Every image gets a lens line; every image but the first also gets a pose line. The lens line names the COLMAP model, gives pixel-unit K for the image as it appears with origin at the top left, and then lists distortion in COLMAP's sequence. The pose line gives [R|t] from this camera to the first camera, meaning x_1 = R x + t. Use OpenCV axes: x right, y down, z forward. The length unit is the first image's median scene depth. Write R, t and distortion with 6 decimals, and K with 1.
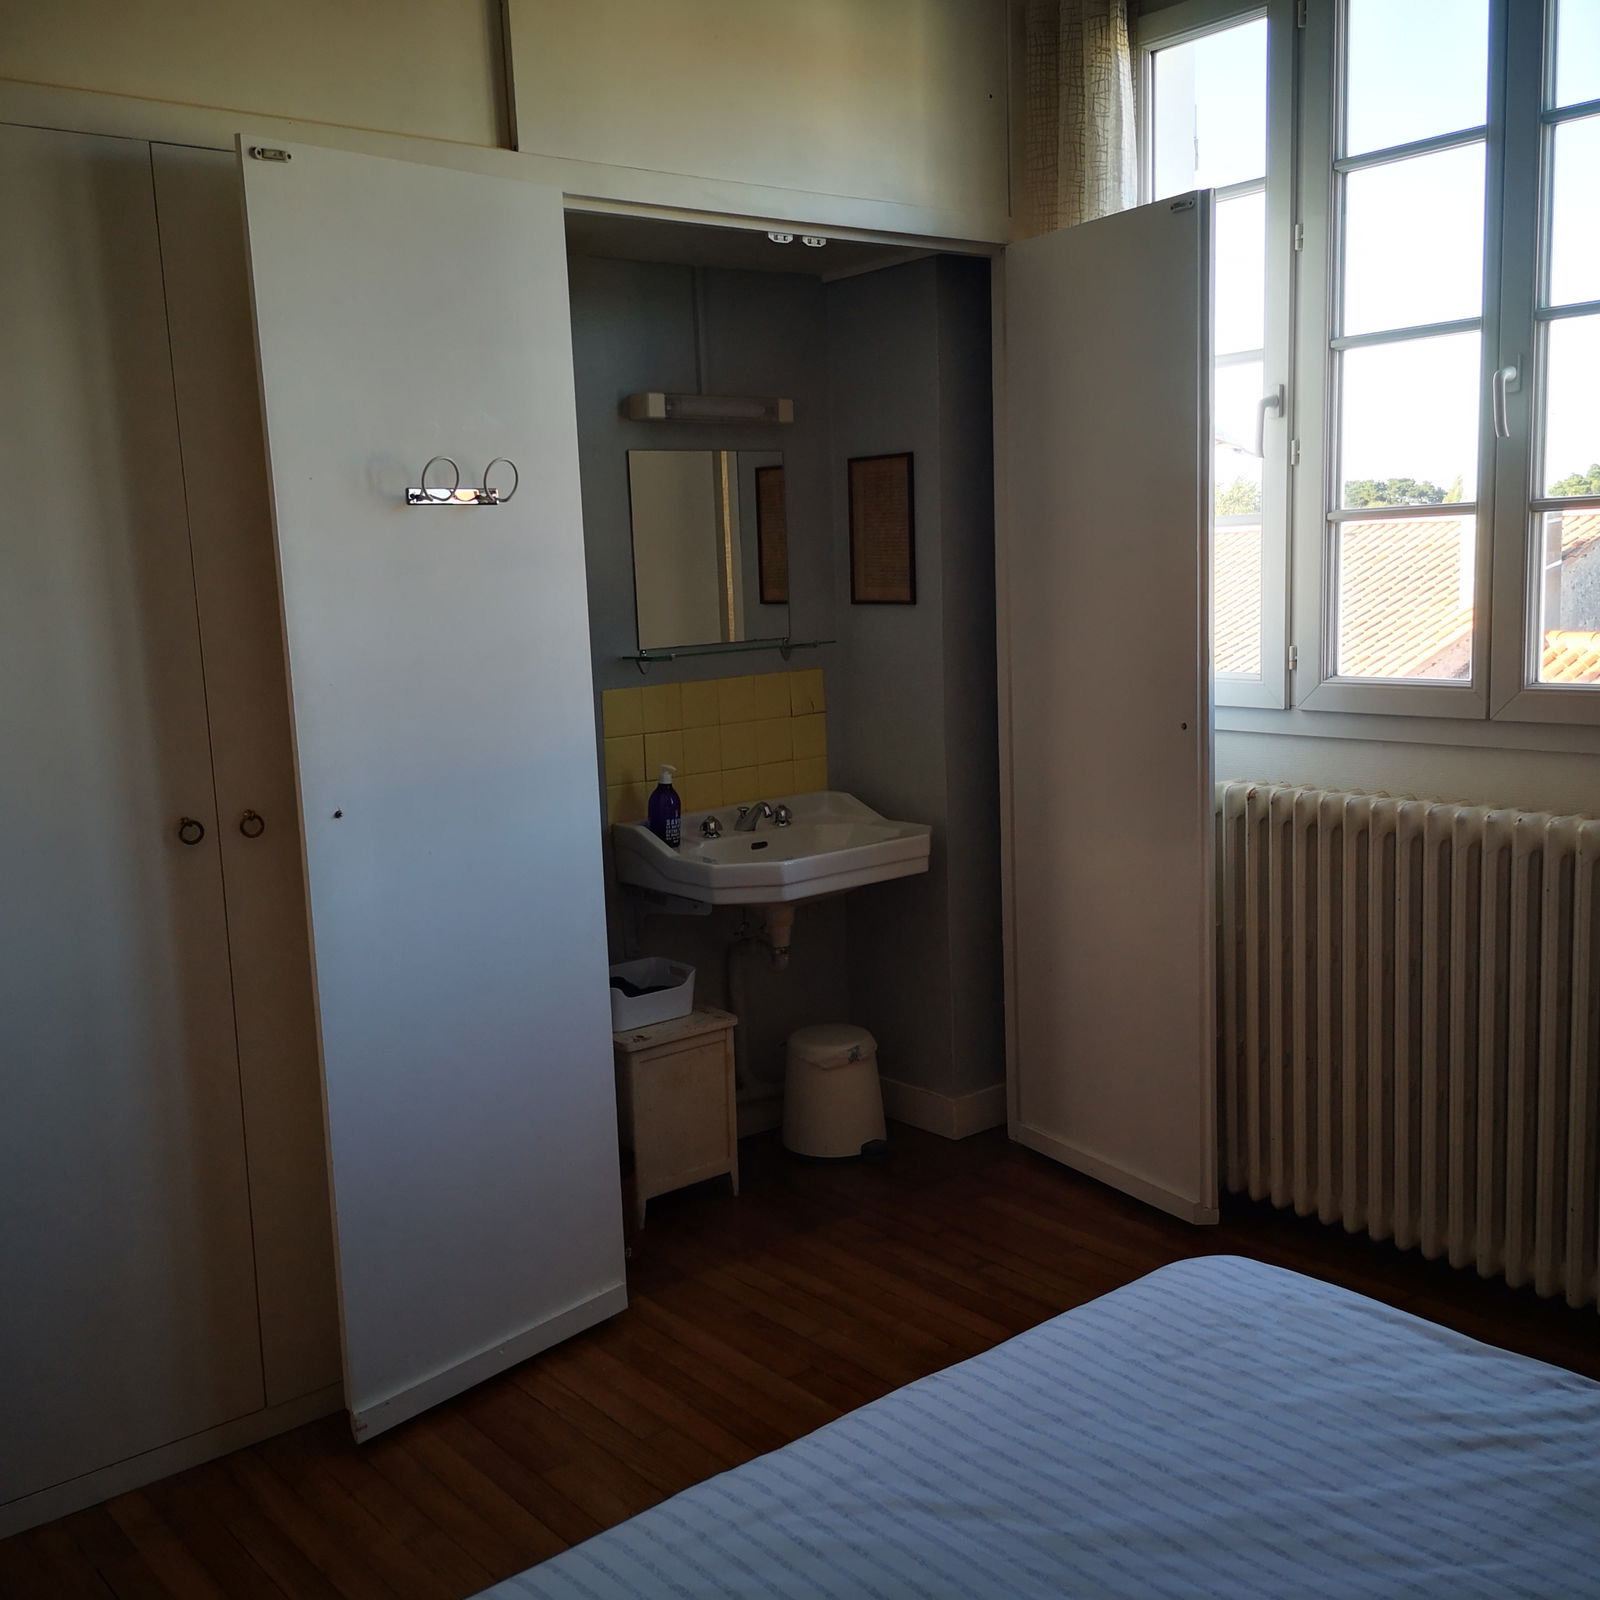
lens RADIAL K [[1670.7, 0, 795.4], [0, 1670.7, 801.9], [0, 0, 1]] dist [0.119724, -0.161084]
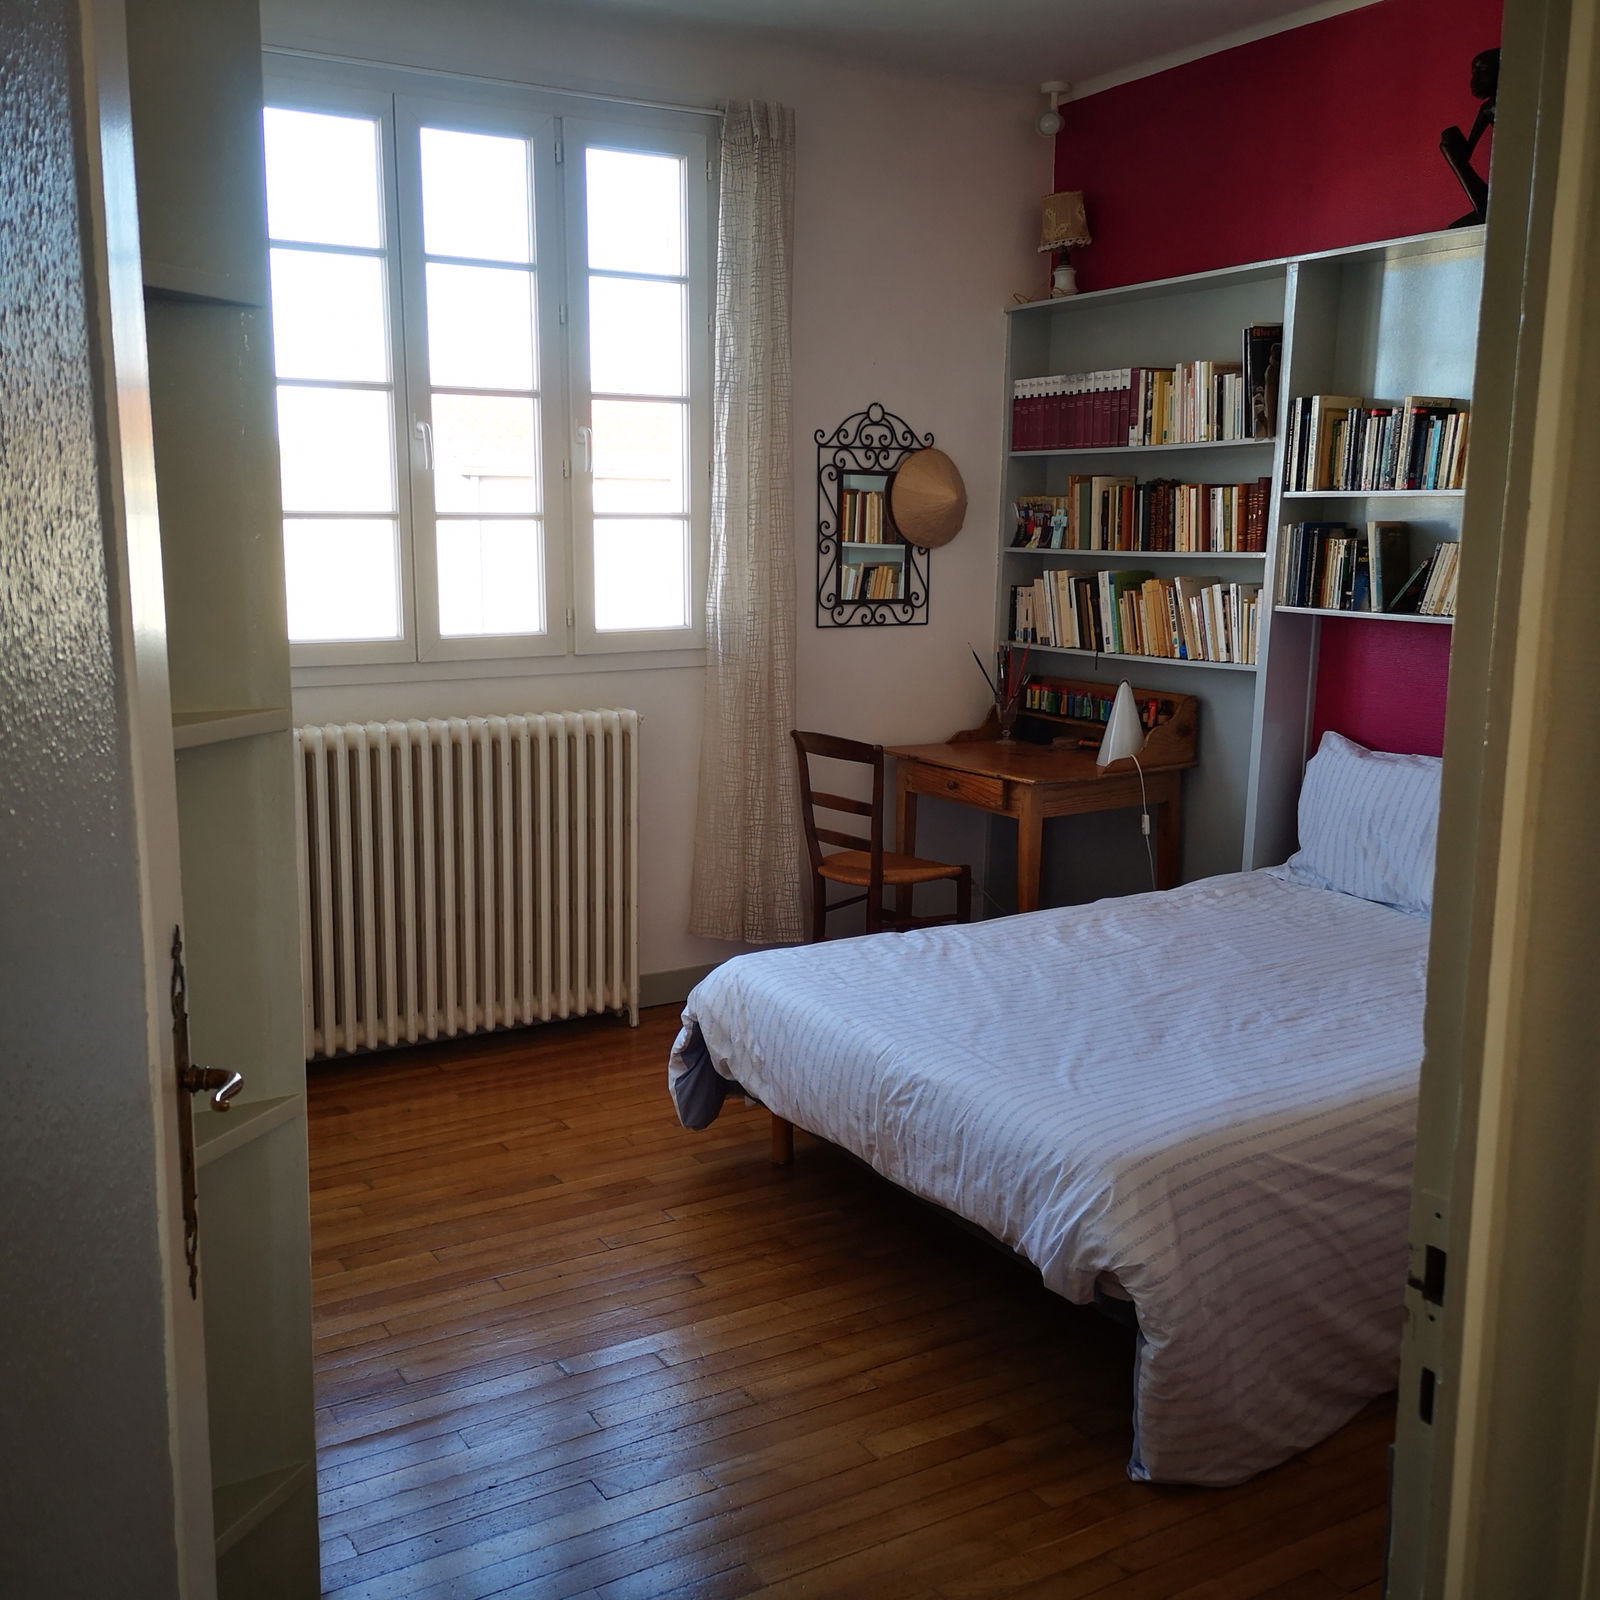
lens RADIAL K [[1670.7, 0, 795.4], [0, 1670.7, 801.9], [0, 0, 1]] dist [0.119724, -0.161084]
pose [[0.118725, -0.123469, 0.985221, -1.700202], [0.134244, 0.985124, 0.107280, -0.070846], [-0.983810, 0.119523, 0.133534, 0.867967]]
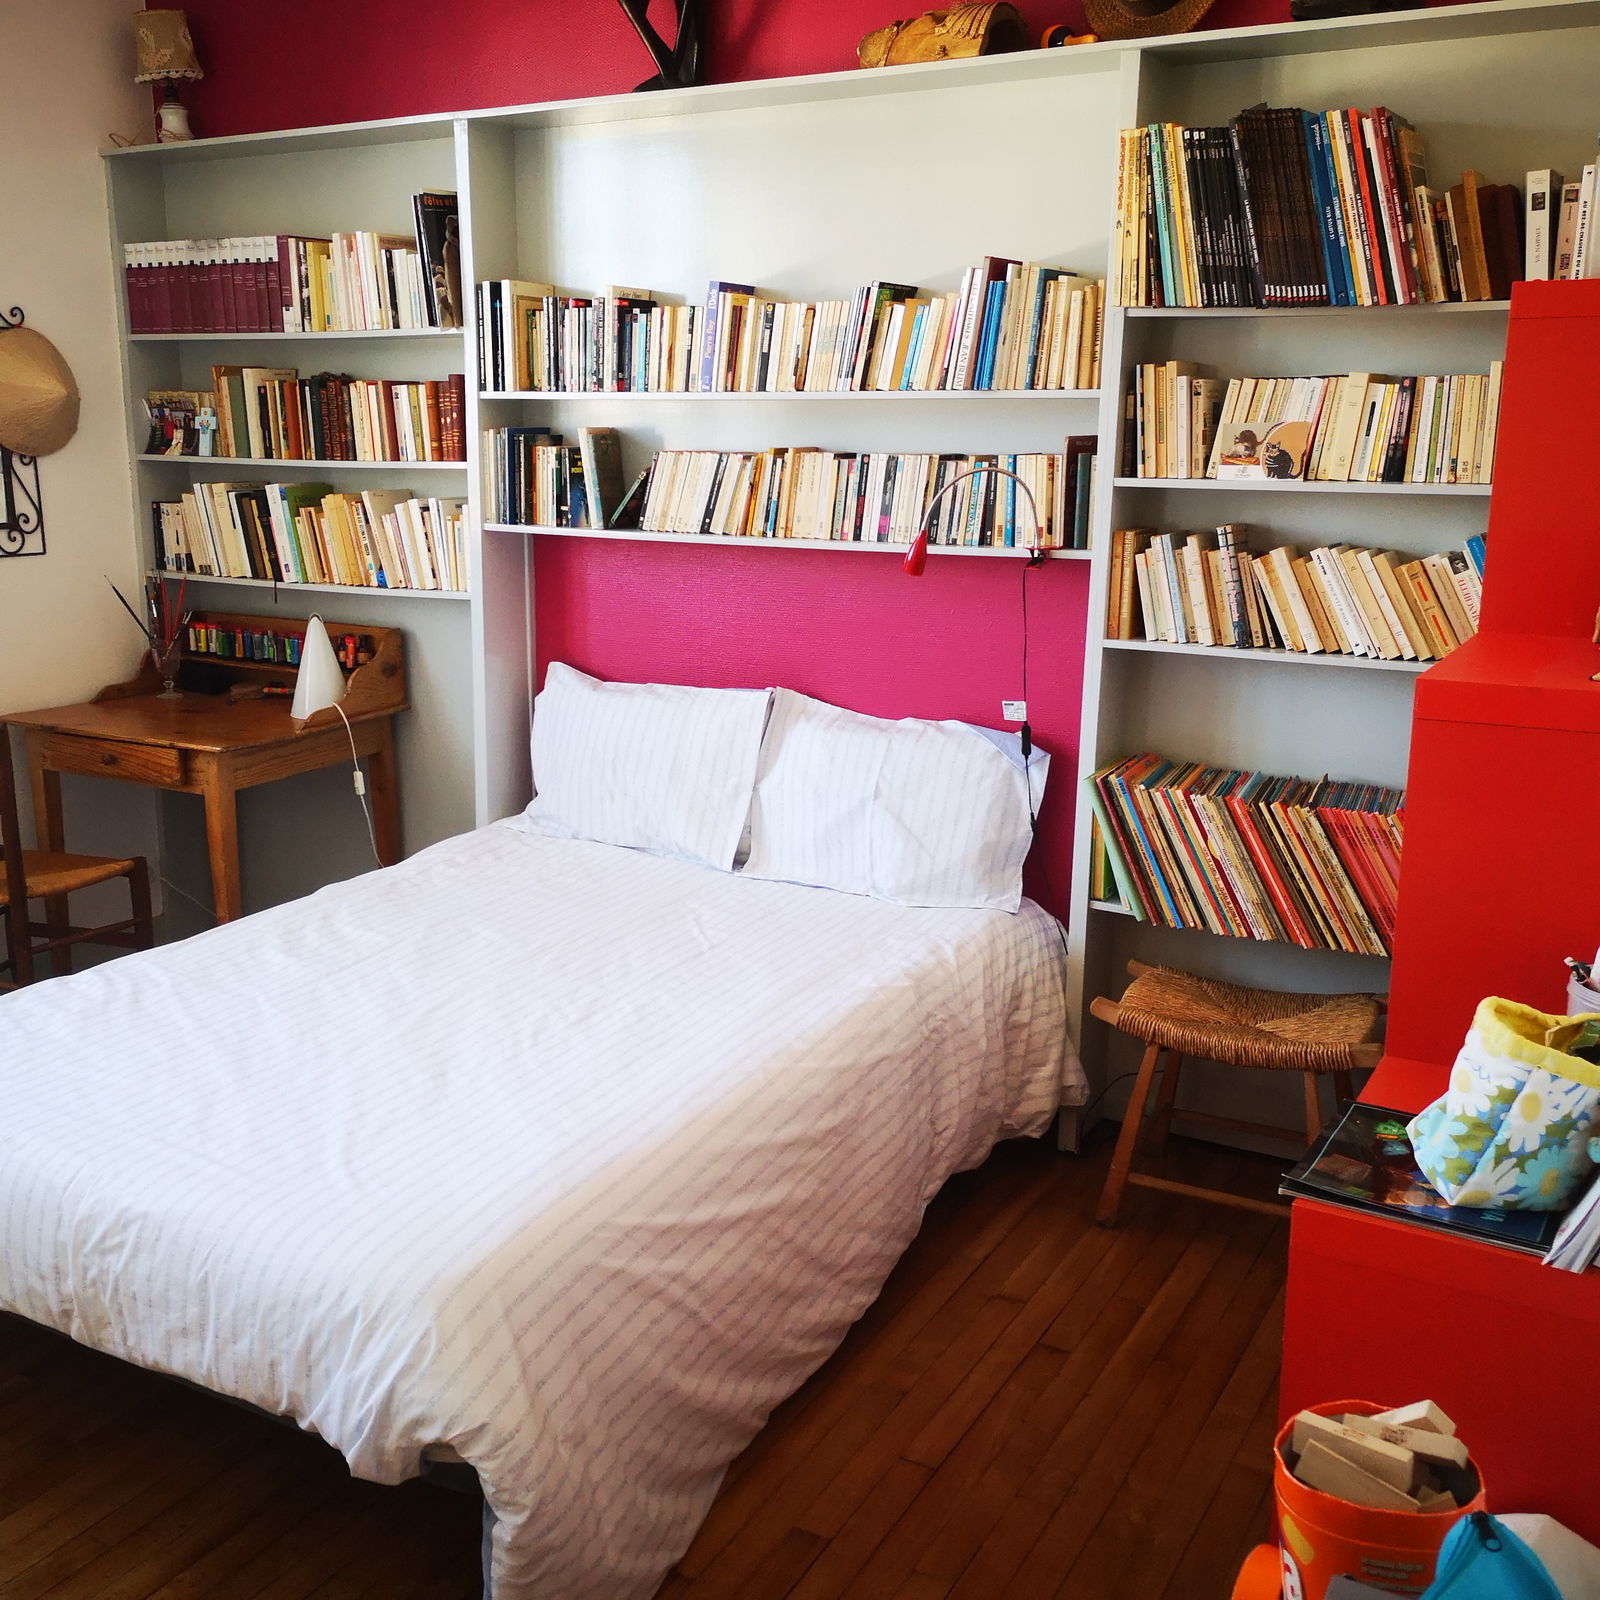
lens RADIAL K [[1670.7, 0, 795.4], [0, 1670.7, 801.9], [0, 0, 1]] dist [0.119724, -0.161084]
pose [[-0.372750, -0.166567, 0.912860, -1.311572], [0.150653, 0.959842, 0.236656, -0.103783], [-0.915621, 0.225739, -0.332688, 0.906660]]
